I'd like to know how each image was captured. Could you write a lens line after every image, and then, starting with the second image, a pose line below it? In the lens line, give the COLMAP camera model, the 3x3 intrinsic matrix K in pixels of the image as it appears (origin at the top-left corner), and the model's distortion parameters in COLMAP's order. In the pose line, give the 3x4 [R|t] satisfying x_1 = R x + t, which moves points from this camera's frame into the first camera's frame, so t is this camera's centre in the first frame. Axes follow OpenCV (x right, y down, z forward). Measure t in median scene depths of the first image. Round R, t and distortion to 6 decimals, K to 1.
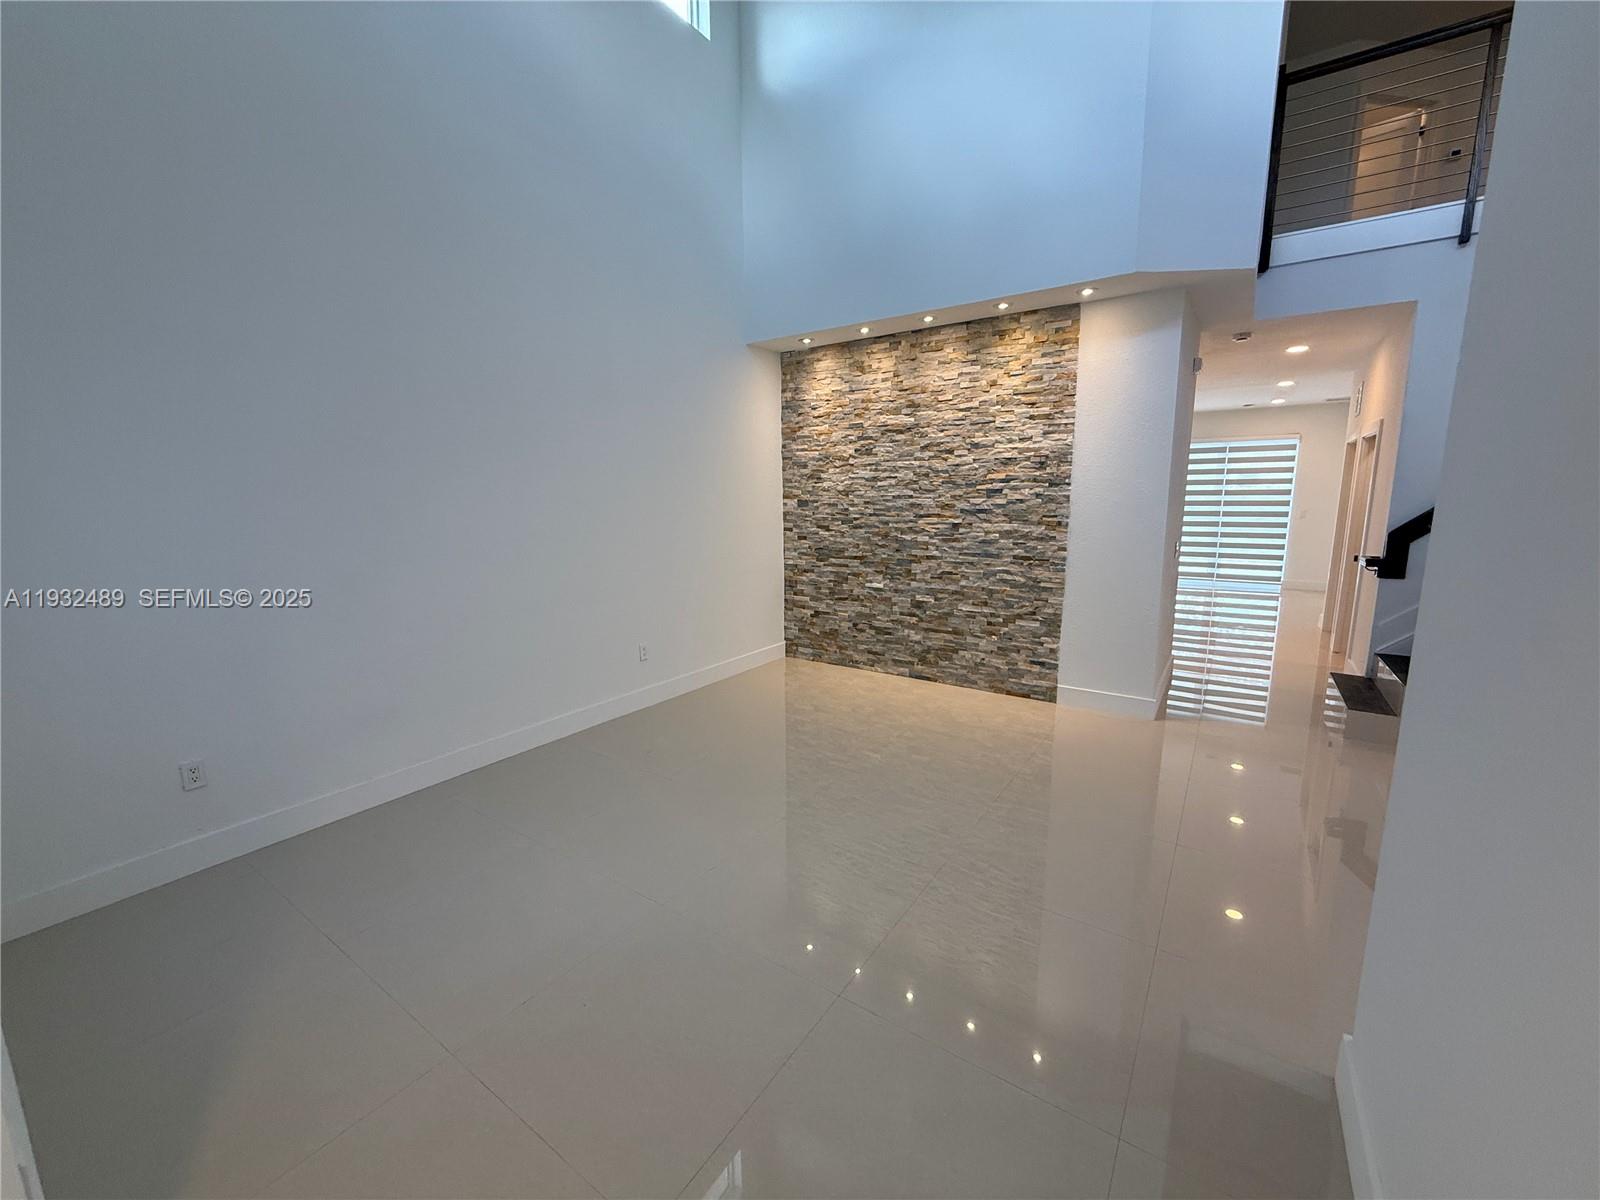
lens RADIAL K [[638.7, 0, 798.8], [0, 638.7, 601.7], [0, 0, 1]] dist [0.001447, 0.000145]
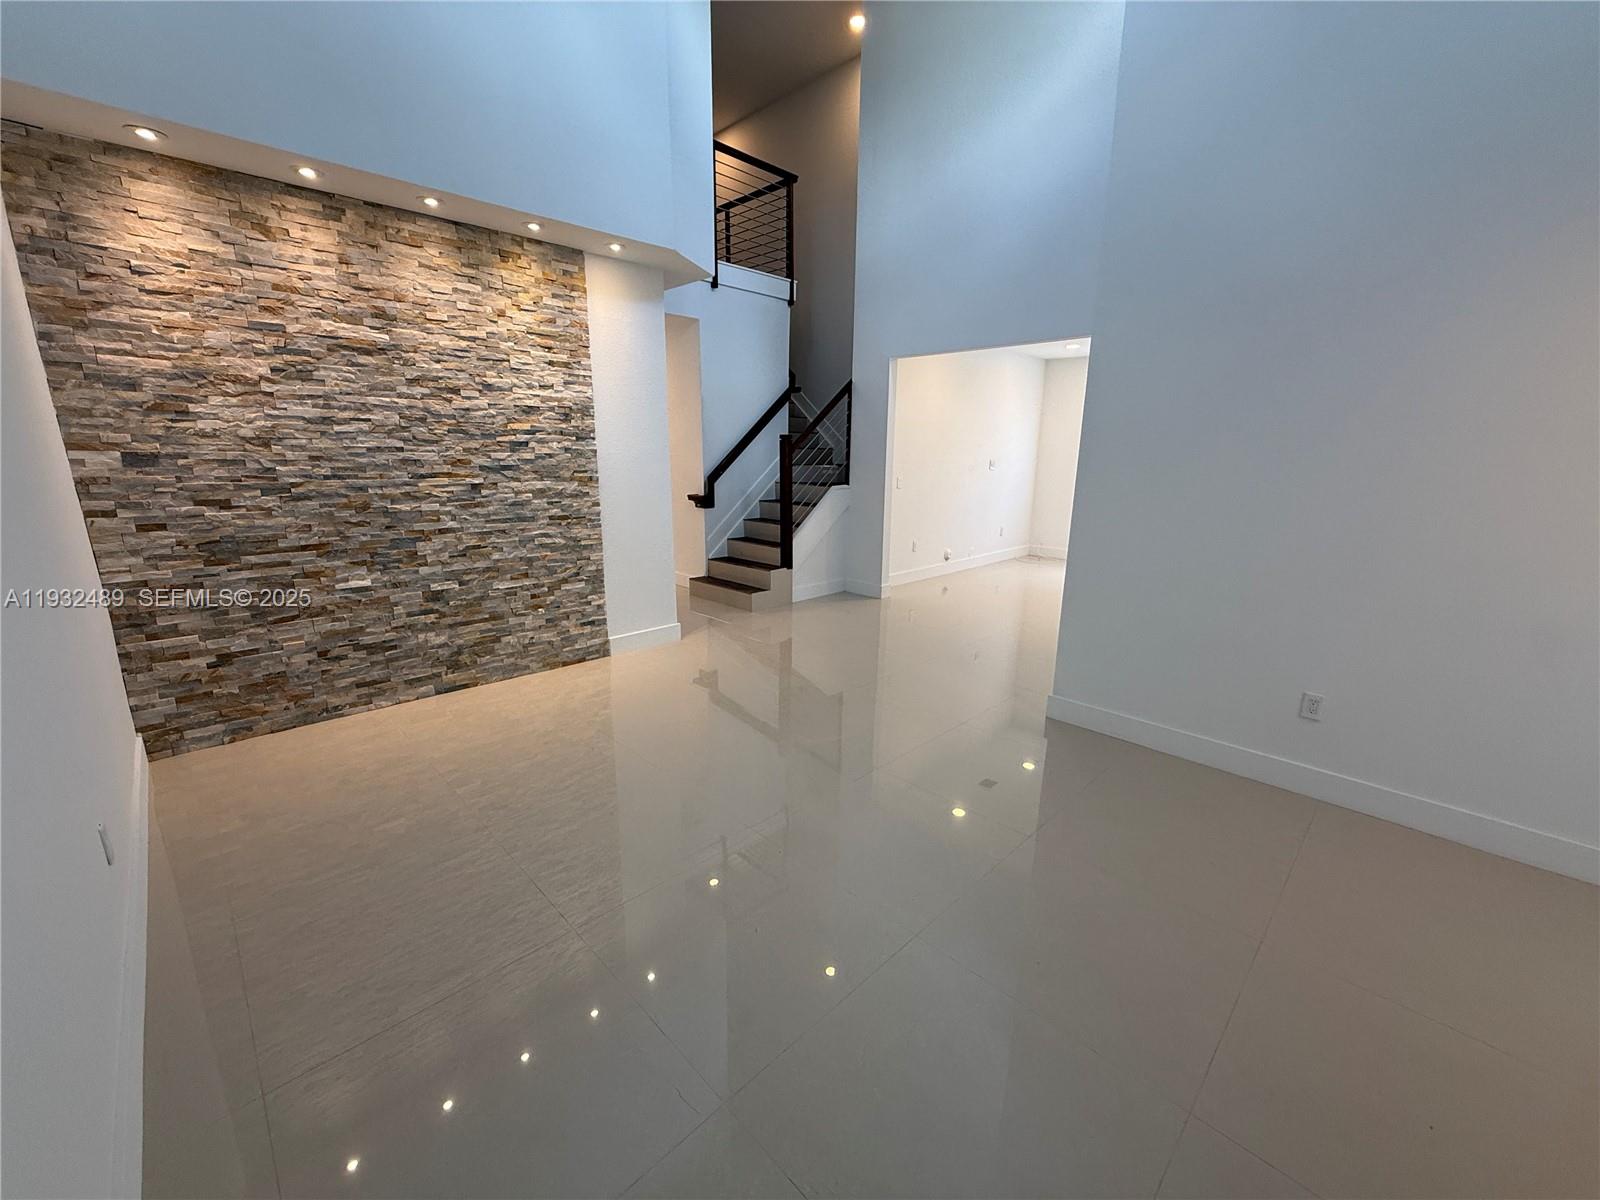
lens RADIAL K [[638.7, 0, 814.4], [0, 638.7, 598.8], [0, 0, 1]] dist [0.001447, 0.000145]
pose [[0.179672, -0.217944, 0.959280, -0.459696], [0.149122, 0.969914, 0.192429, -0.071477], [-0.972358, 0.108475, 0.206767, 0.424674]]
